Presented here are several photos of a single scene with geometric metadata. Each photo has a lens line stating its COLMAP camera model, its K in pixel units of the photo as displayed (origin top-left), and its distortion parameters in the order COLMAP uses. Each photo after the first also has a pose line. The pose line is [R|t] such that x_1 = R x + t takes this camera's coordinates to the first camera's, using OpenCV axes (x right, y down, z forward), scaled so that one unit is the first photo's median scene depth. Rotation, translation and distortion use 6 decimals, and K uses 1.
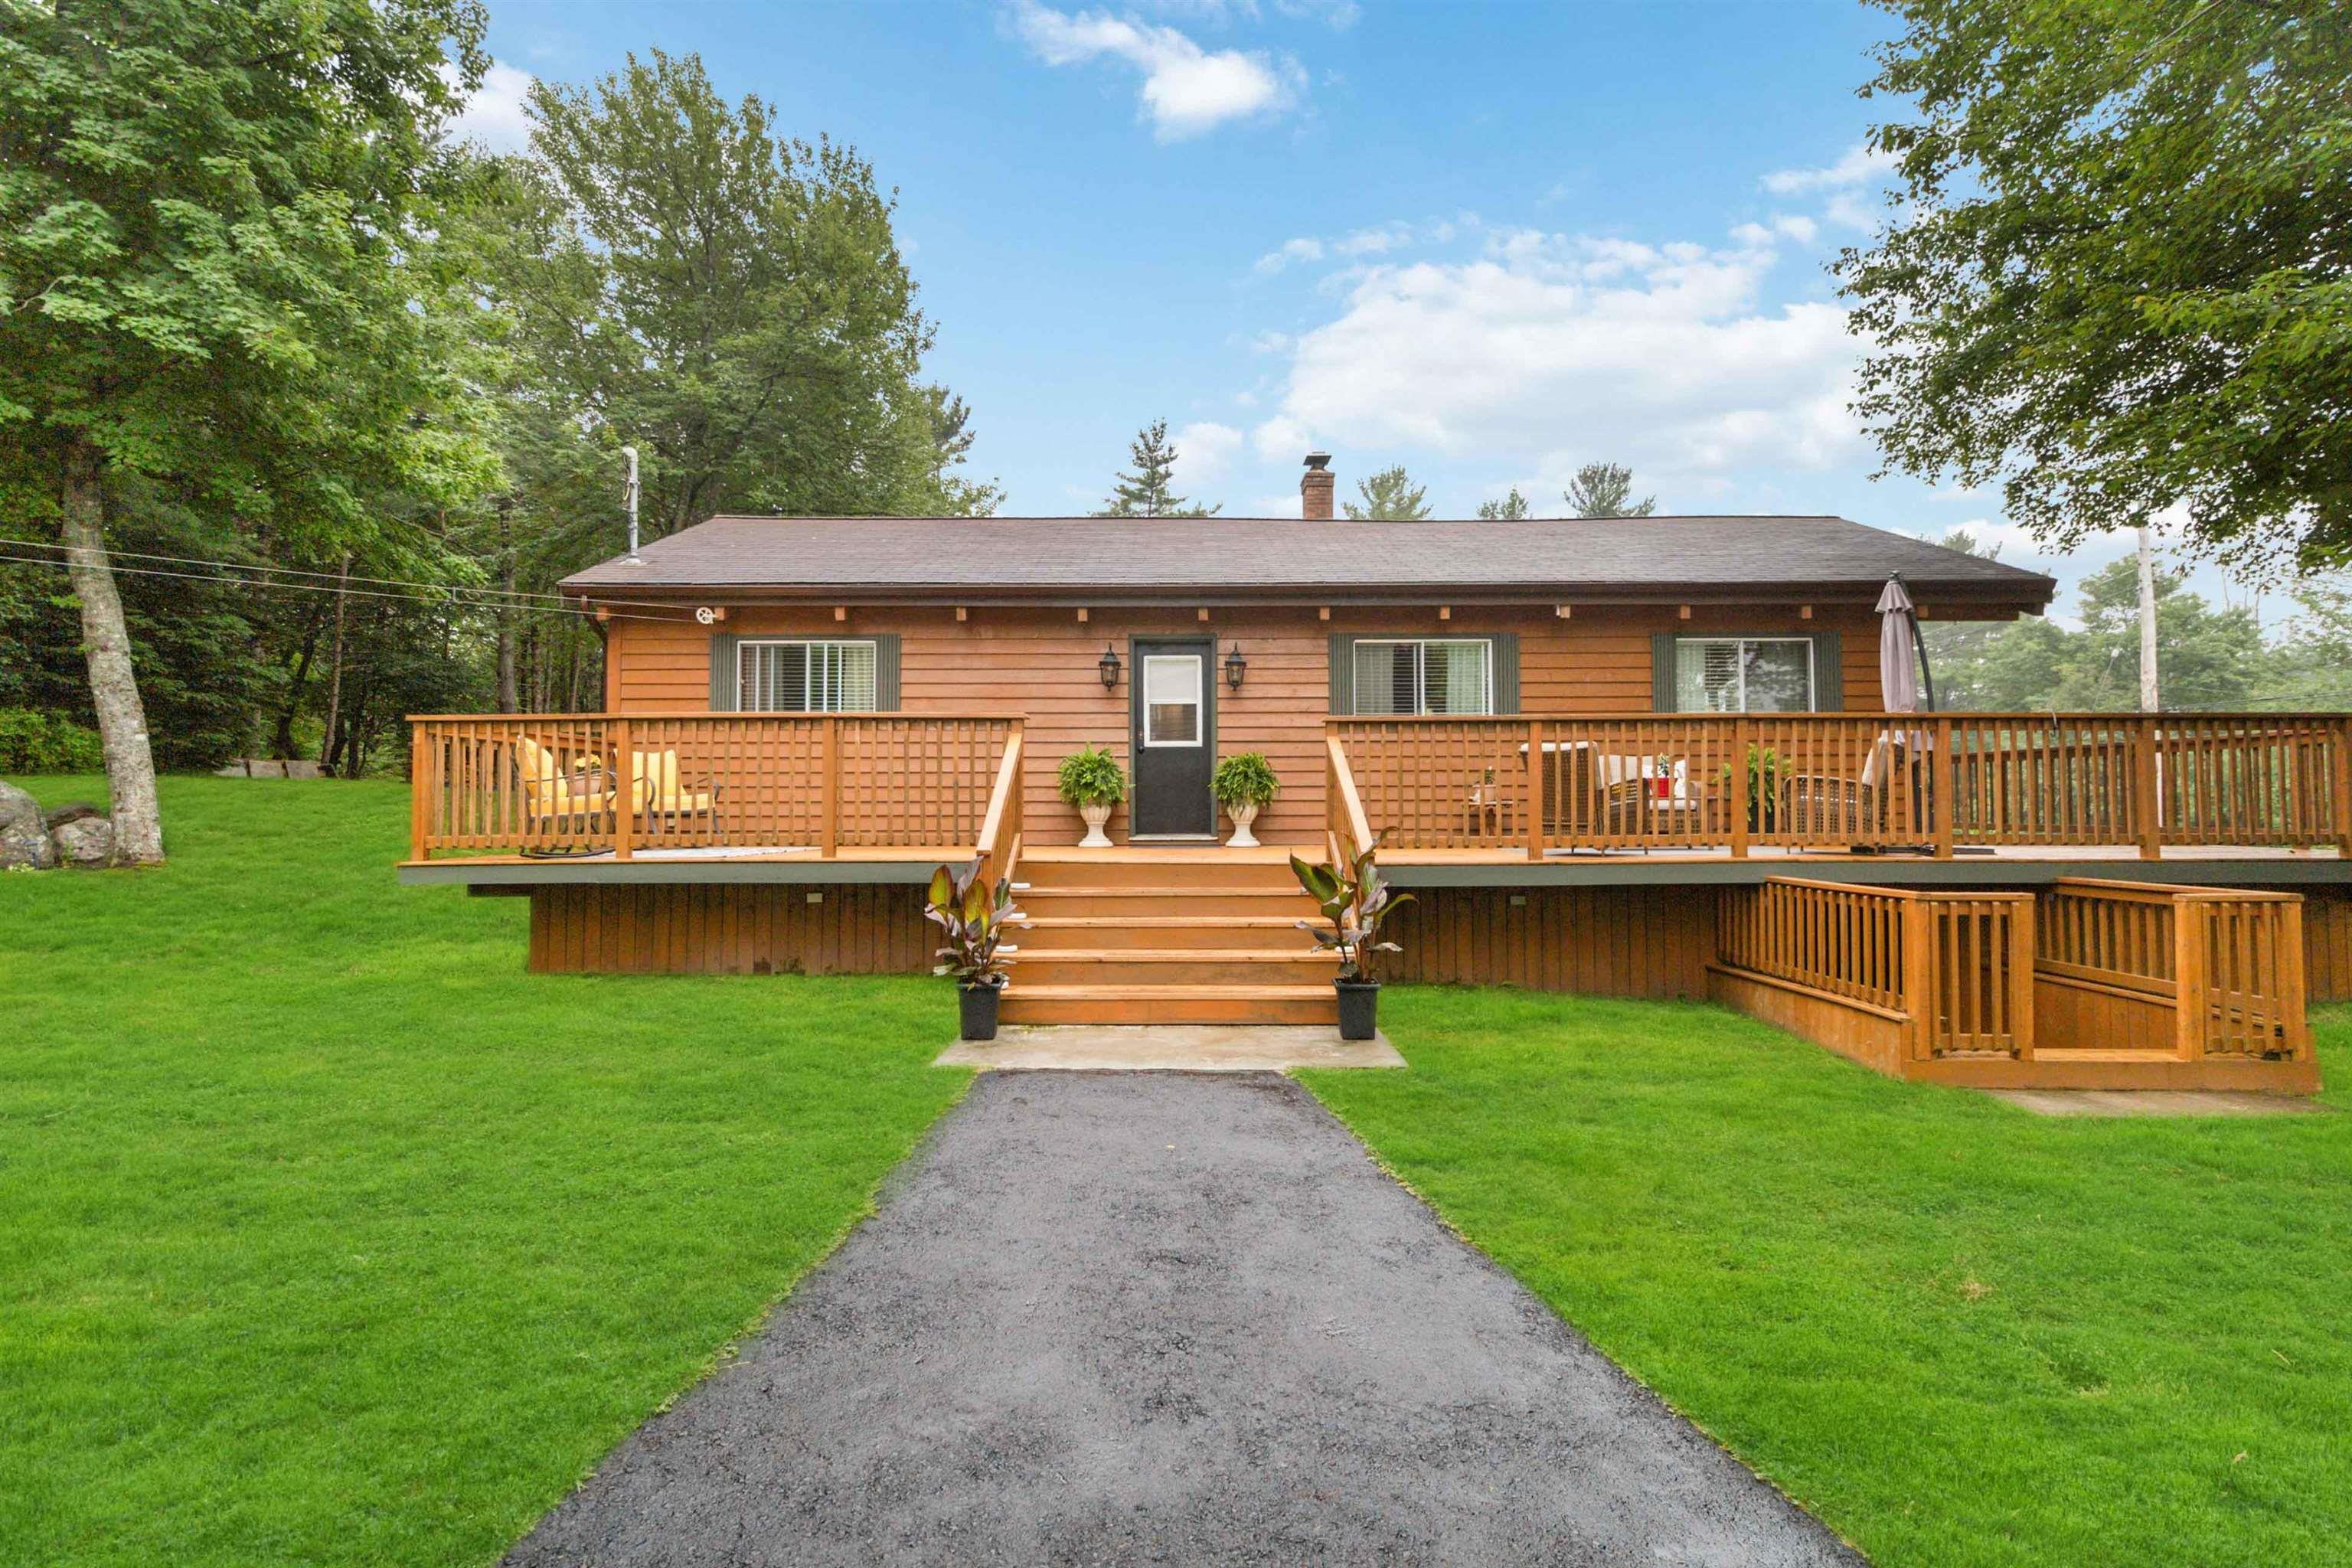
lens RADIAL K [[1089.6, 0, 1181.0], [0, 1089.6, 776.1], [0, 0, 1]] dist [0.000876, 0.000452]
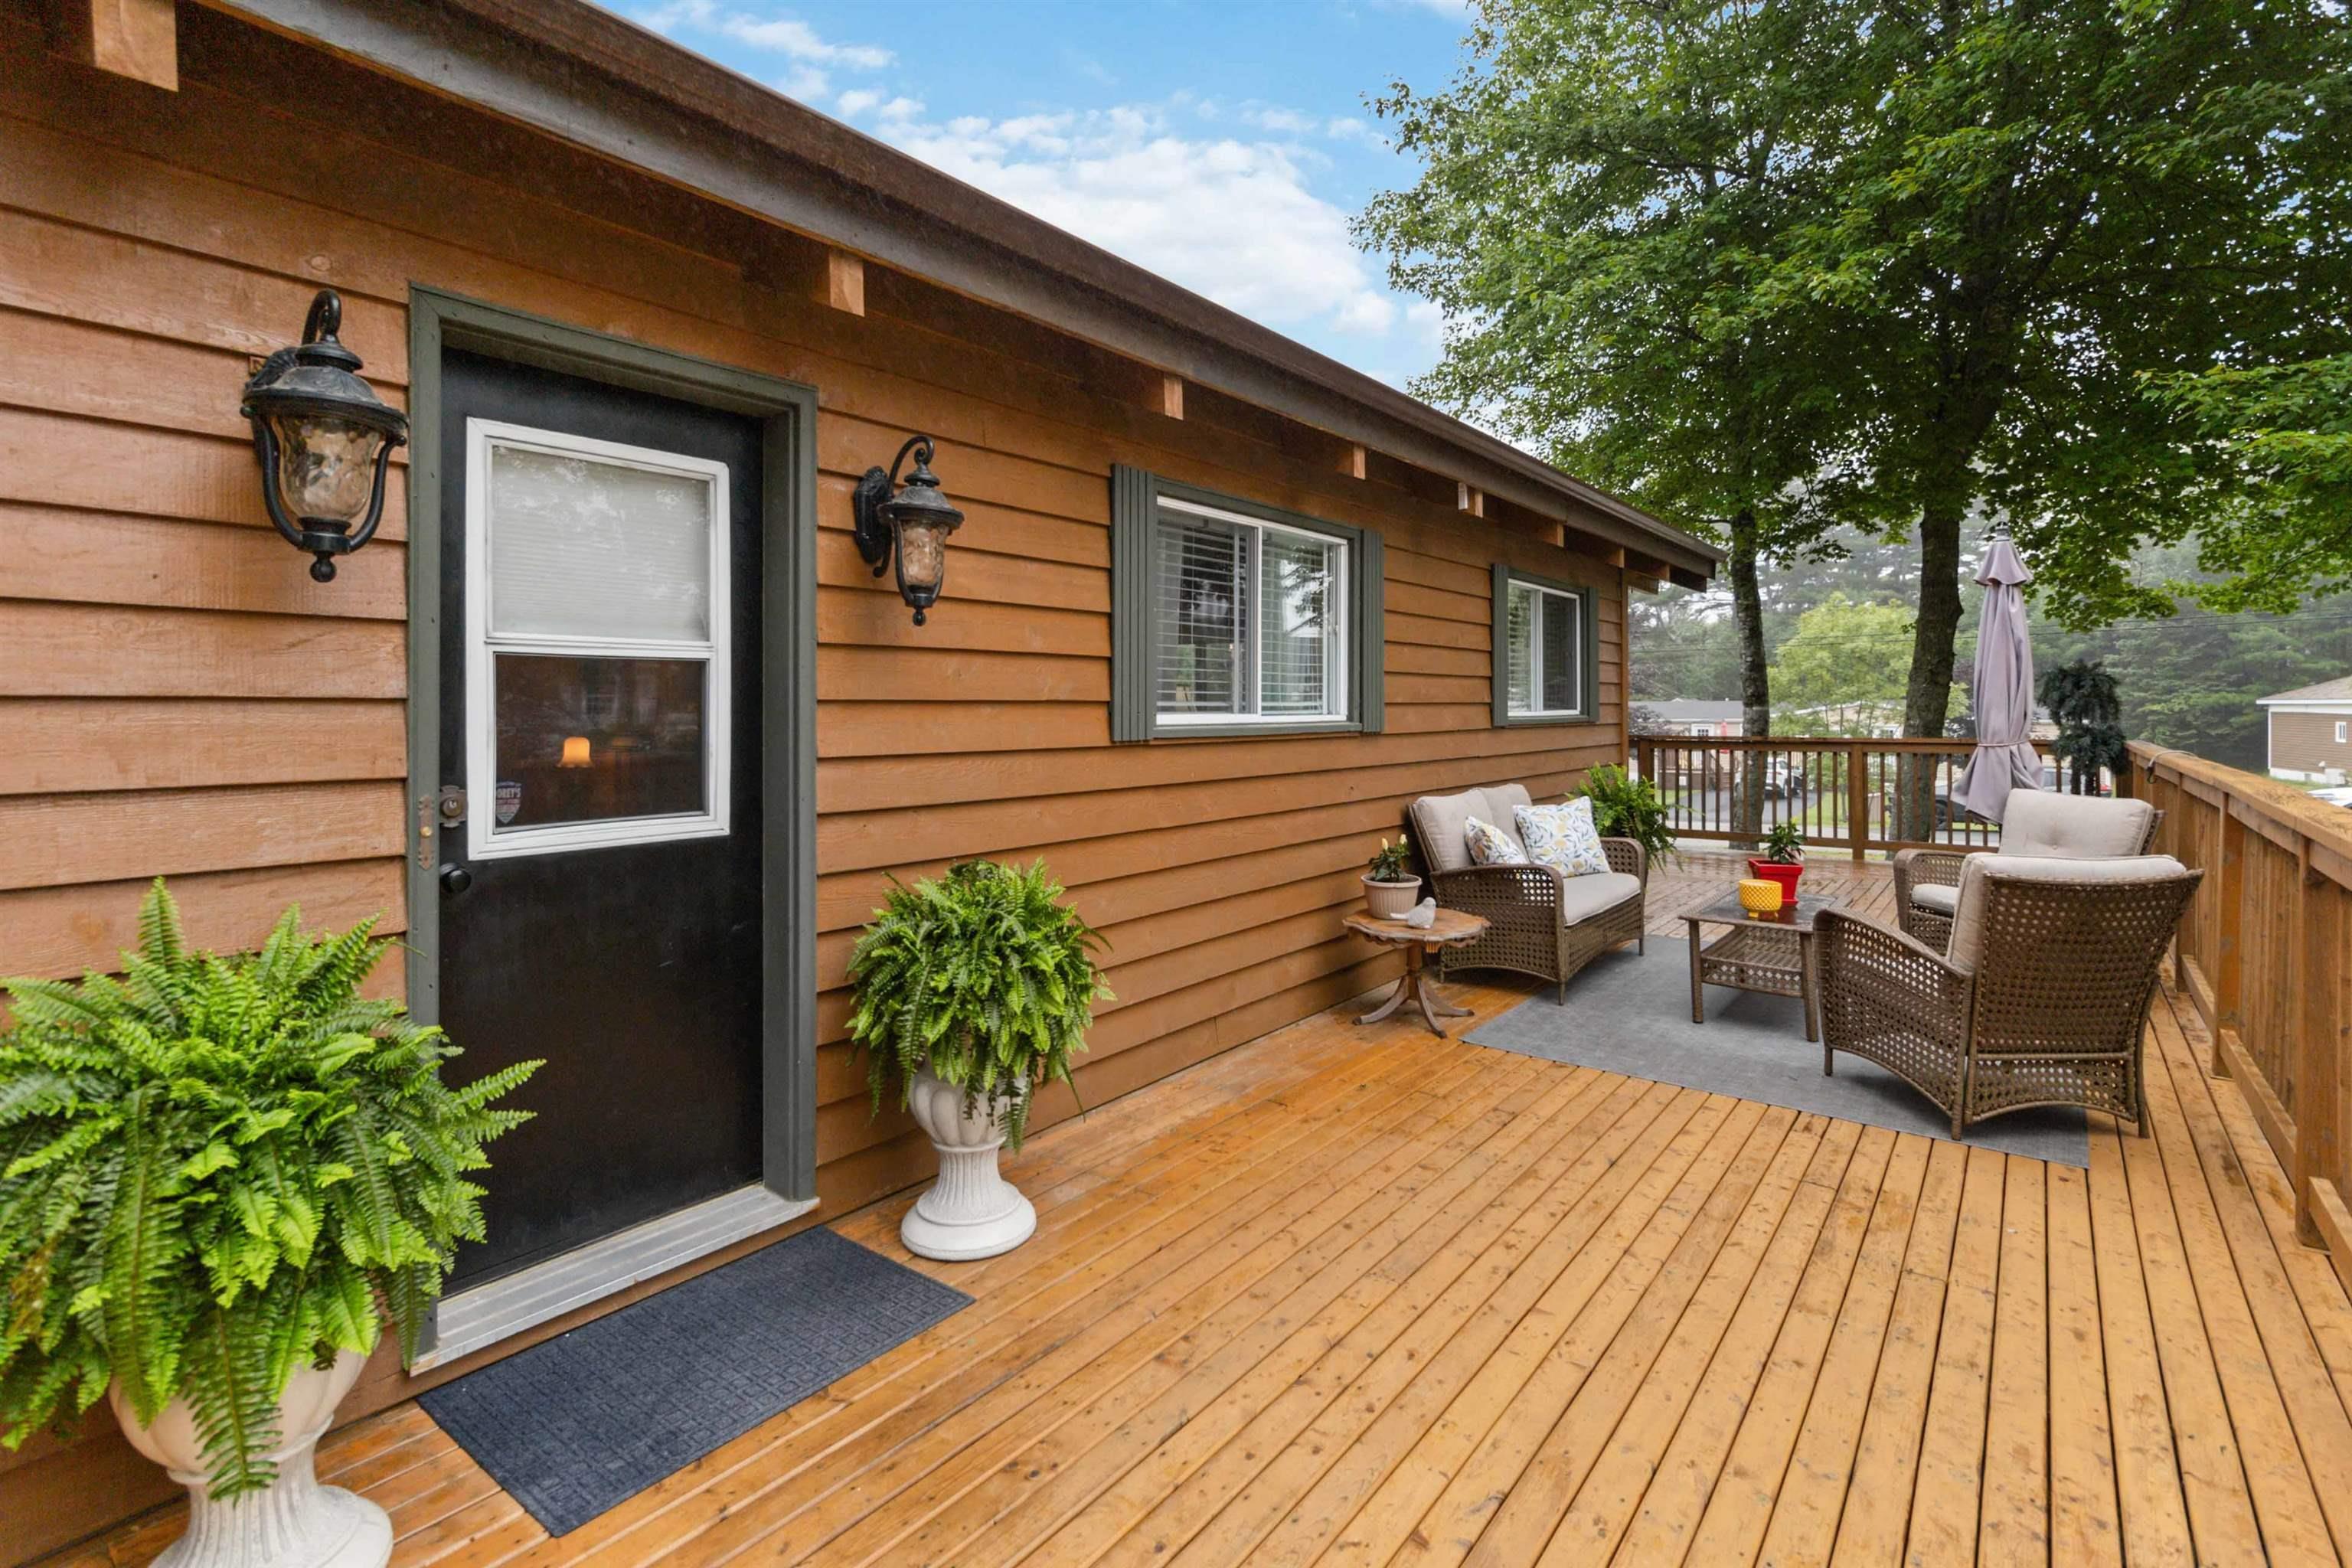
lens RADIAL K [[1117.6, 0, 1169.4], [0, 1117.6, 707.1], [0, 0, 1]] dist [0.001115, 0.000214]
pose [[0.617815, 0.001803, 0.786321, -0.118658], [-0.018579, 0.999752, 0.012306, -0.061417], [-0.786104, -0.022212, 0.617695, 0.771373]]
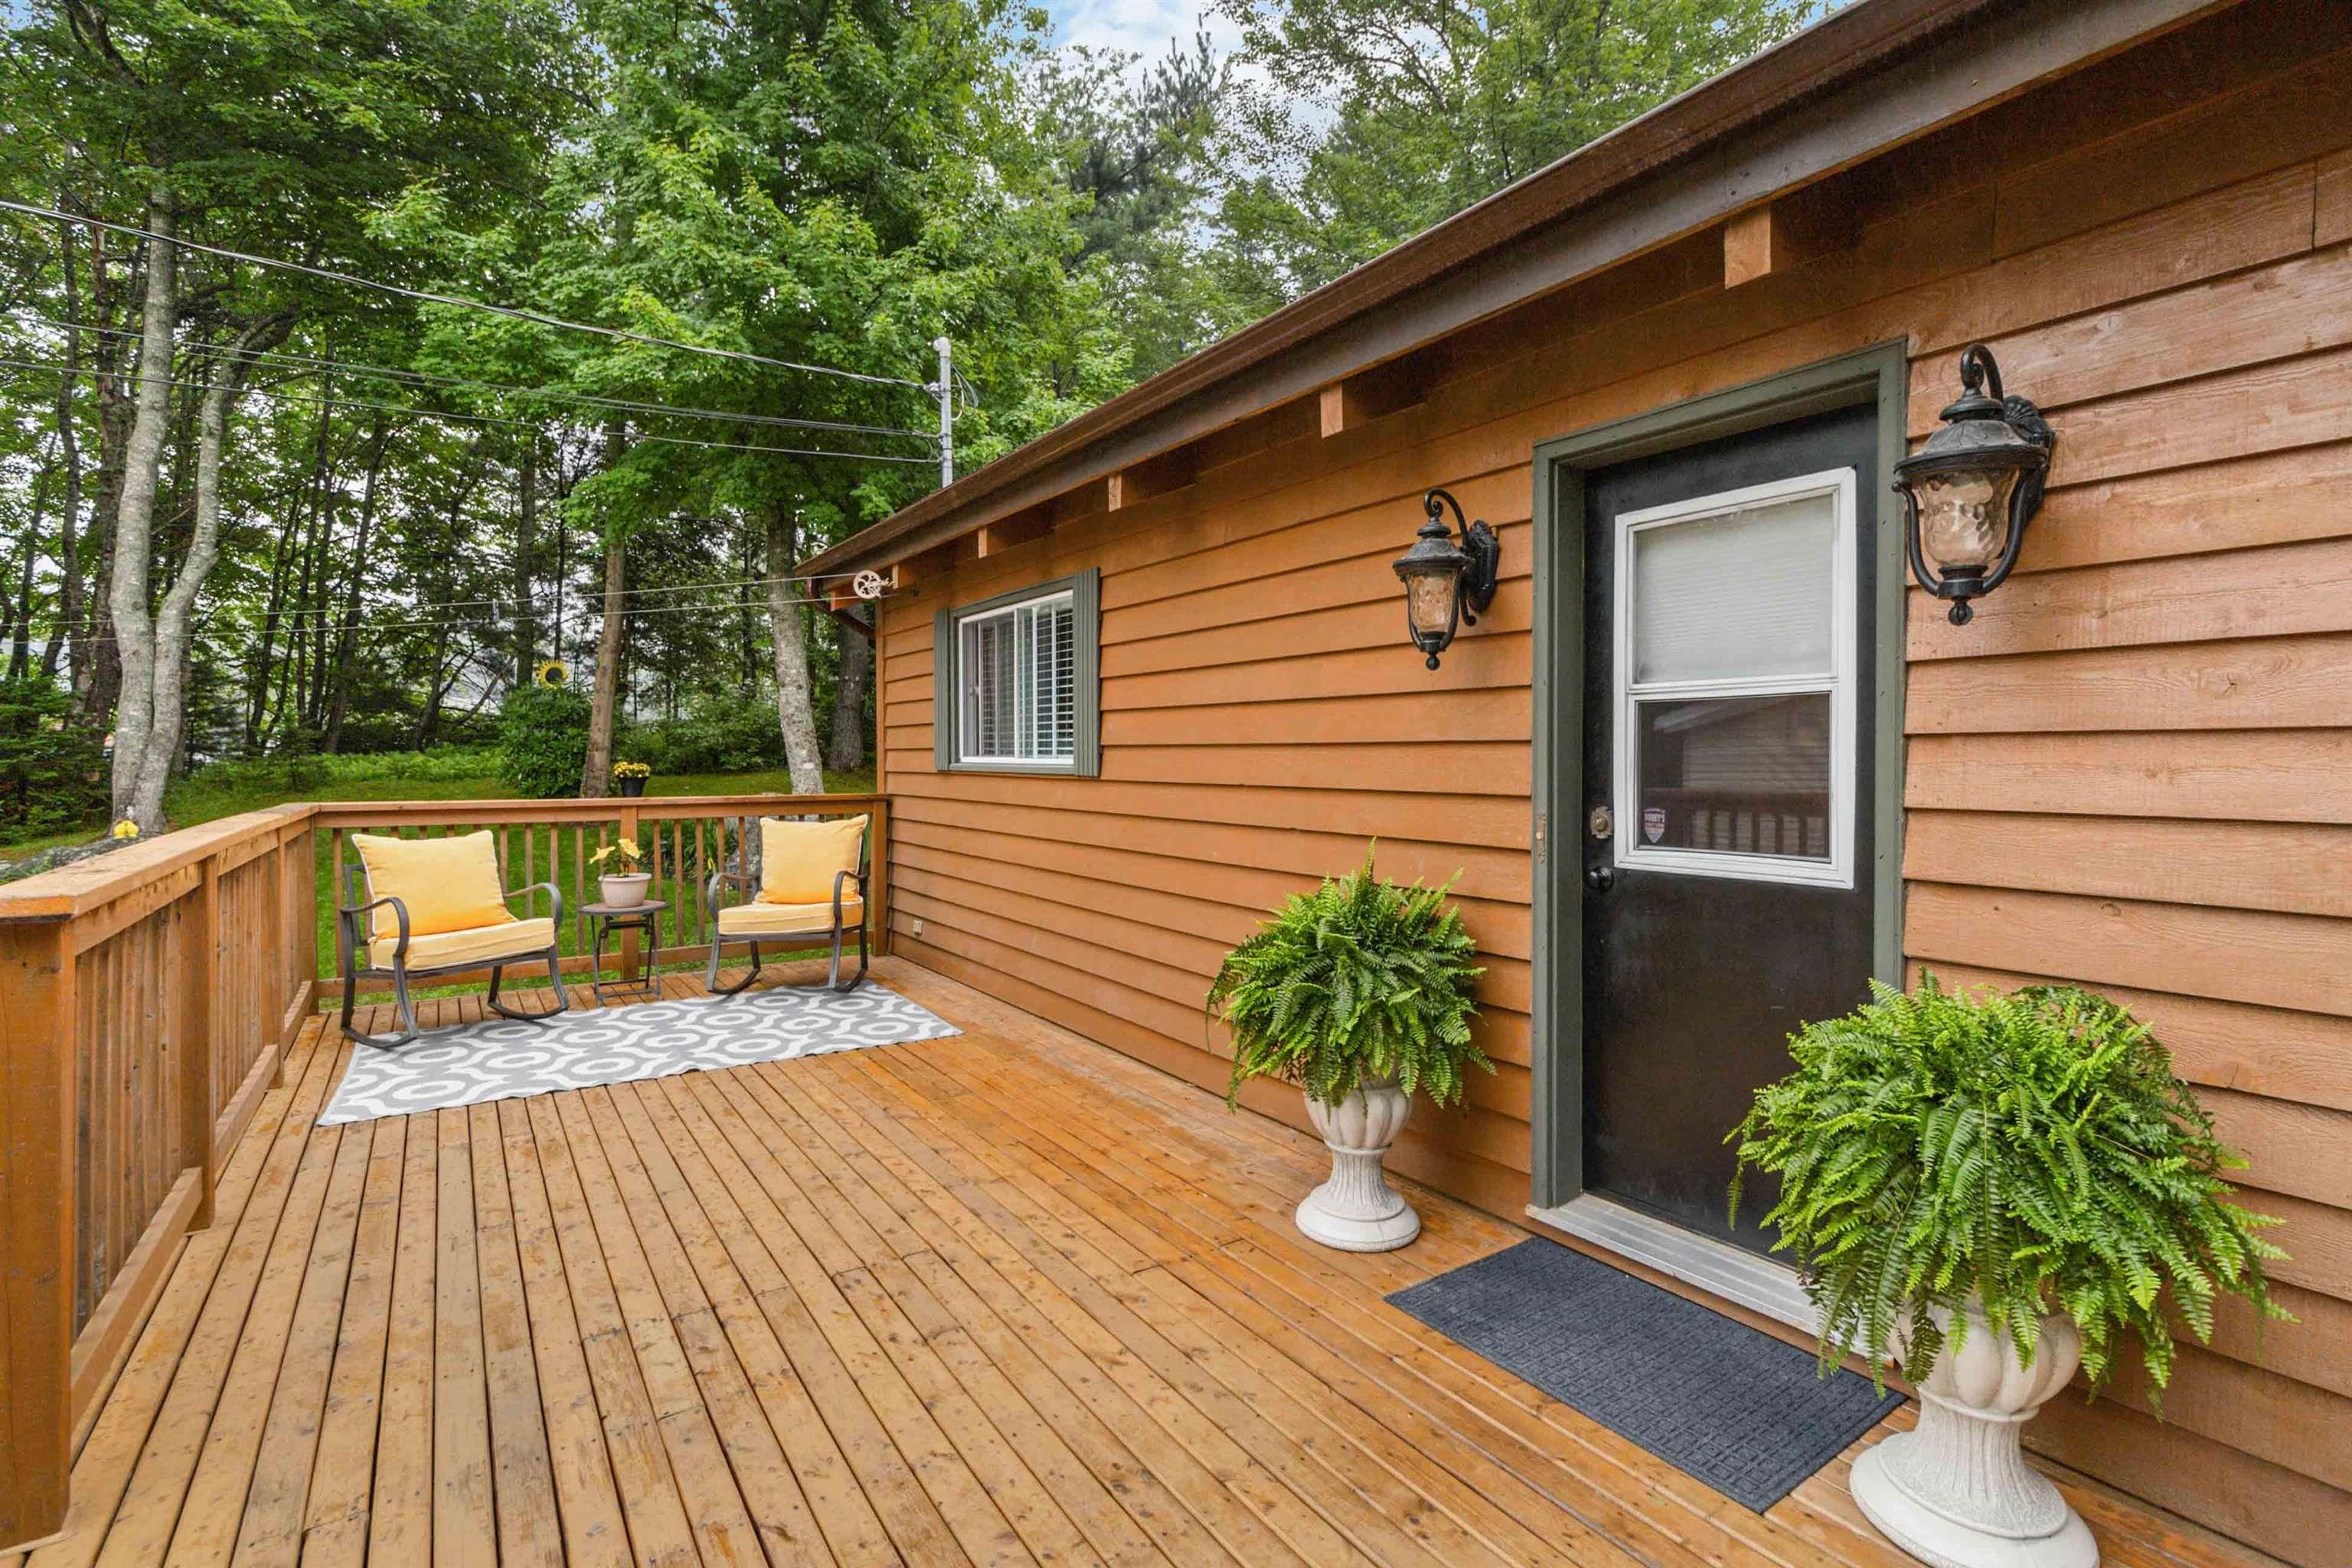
lens RADIAL K [[1089.6, 0, 1181.0], [0, 1089.6, 776.1], [0, 0, 1]] dist [0.000876, 0.000452]
pose [[0.555262, 0.018030, -0.831480, 0.125416], [0.025730, 0.998914, 0.038843, -0.061893], [0.831278, -0.042961, 0.554195, 0.774613]]
